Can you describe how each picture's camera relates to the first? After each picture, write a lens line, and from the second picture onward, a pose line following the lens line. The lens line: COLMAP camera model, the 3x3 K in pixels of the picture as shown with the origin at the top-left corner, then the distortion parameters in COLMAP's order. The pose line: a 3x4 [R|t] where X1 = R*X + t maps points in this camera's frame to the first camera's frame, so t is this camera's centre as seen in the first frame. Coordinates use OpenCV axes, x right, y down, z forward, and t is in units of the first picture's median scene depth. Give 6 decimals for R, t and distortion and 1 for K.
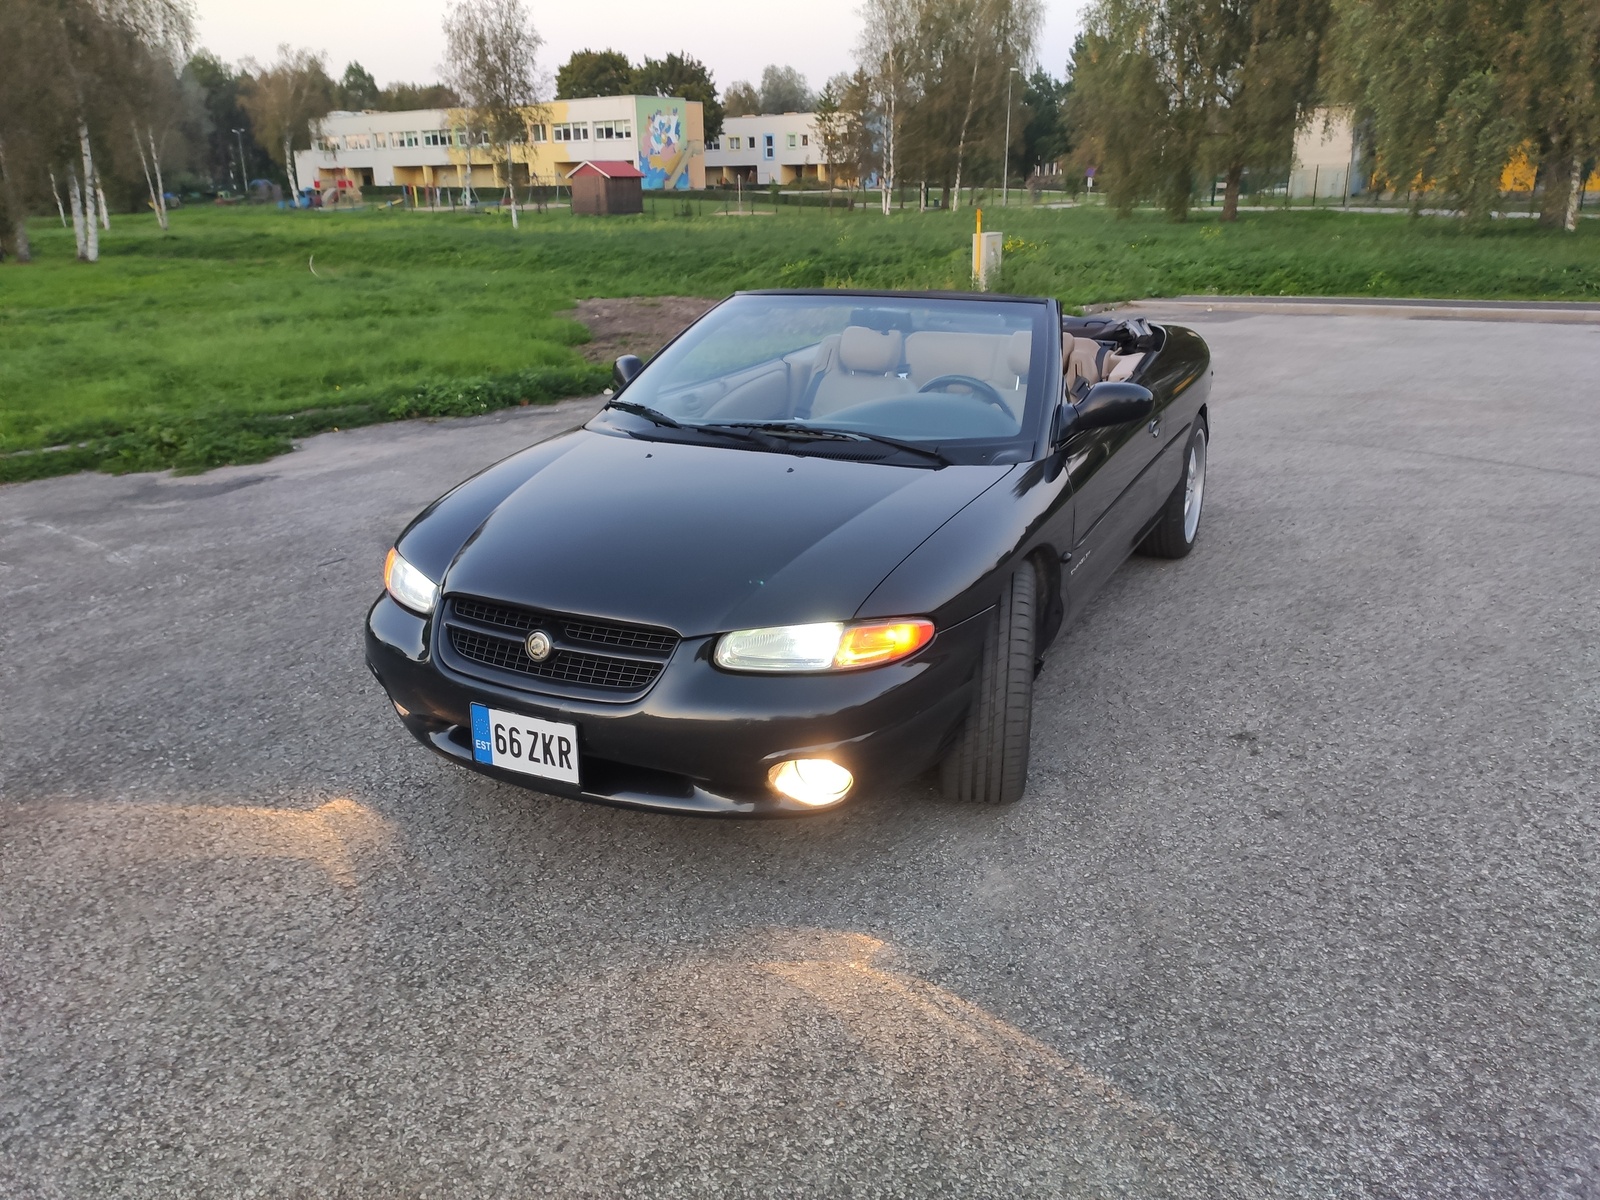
lens RADIAL K [[1213.1, 0, 800.0], [0, 1213.1, 600.0], [0, 0, 1]] dist [0.072414, -0.096821]
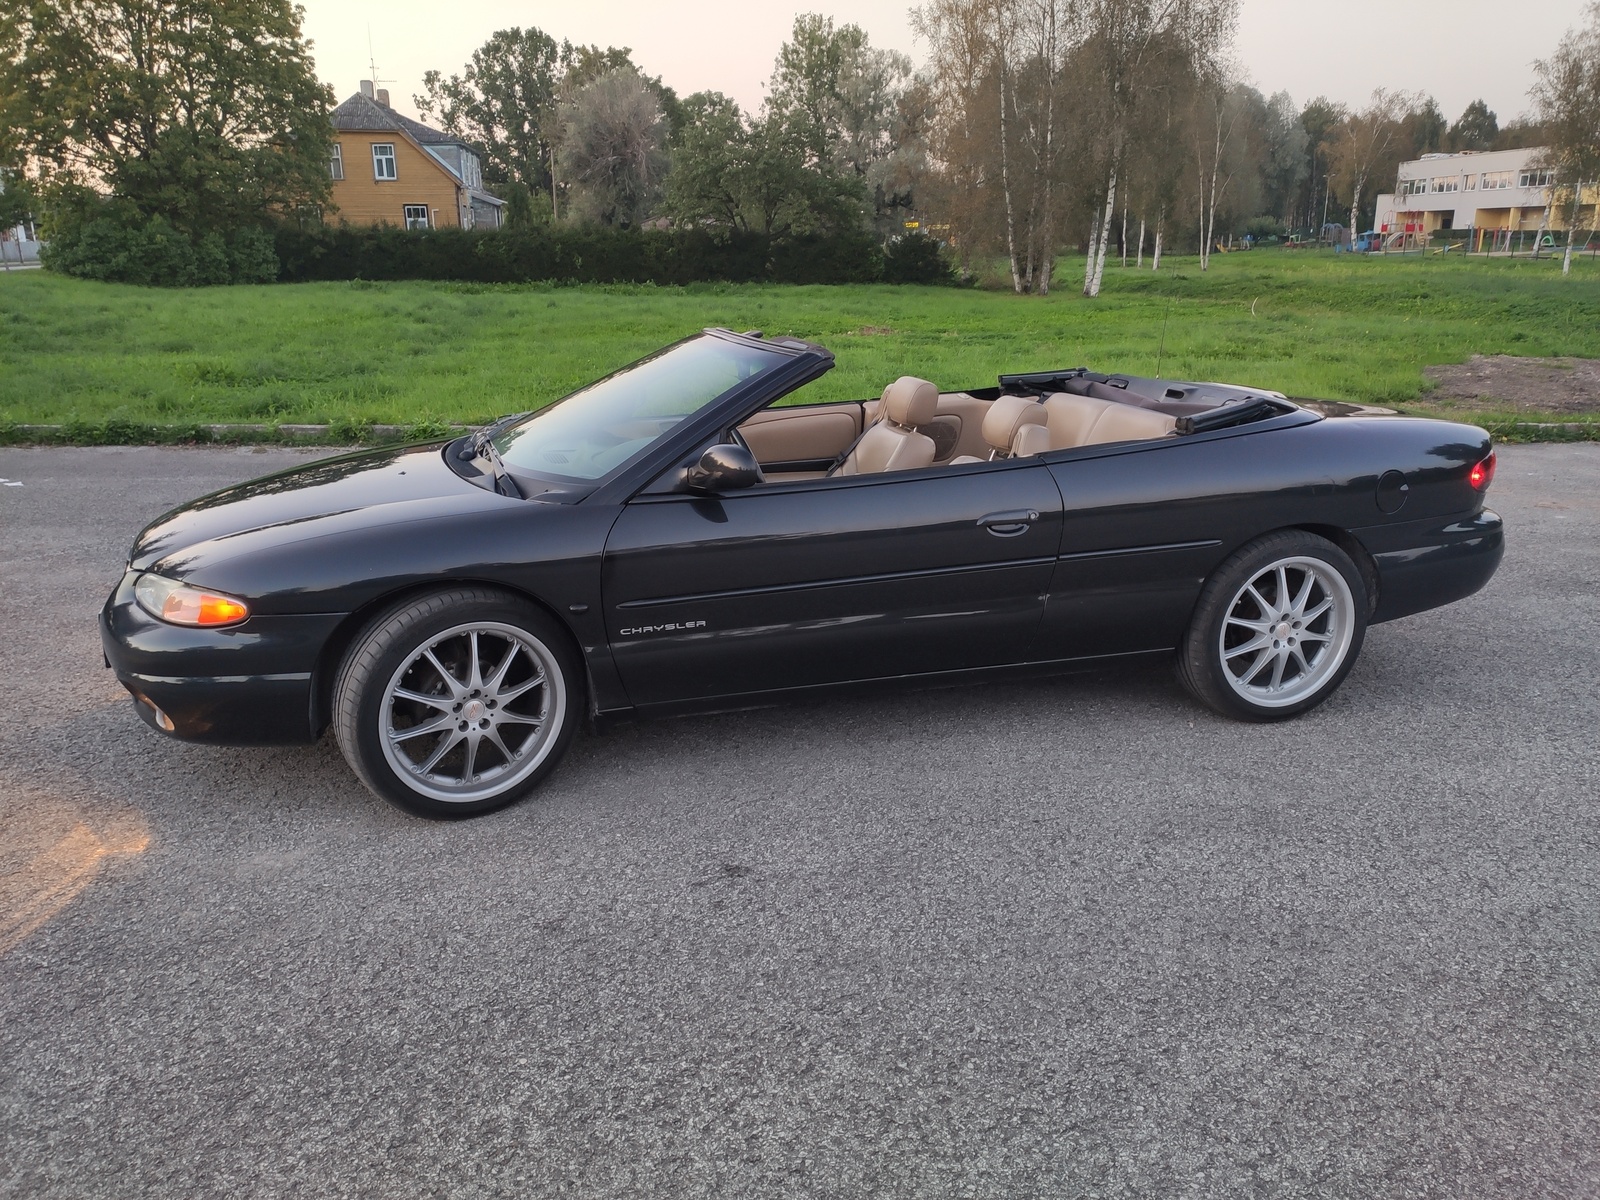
lens RADIAL K [[1213.1, 0, 800.0], [0, 1213.1, 600.0], [0, 0, 1]] dist [0.072414, -0.096821]
pose [[0.678843, 0.214287, -0.702320, 0.201426], [-0.236964, 0.969227, 0.066681, -0.029016], [0.694997, 0.121159, 0.708731, 0.088025]]
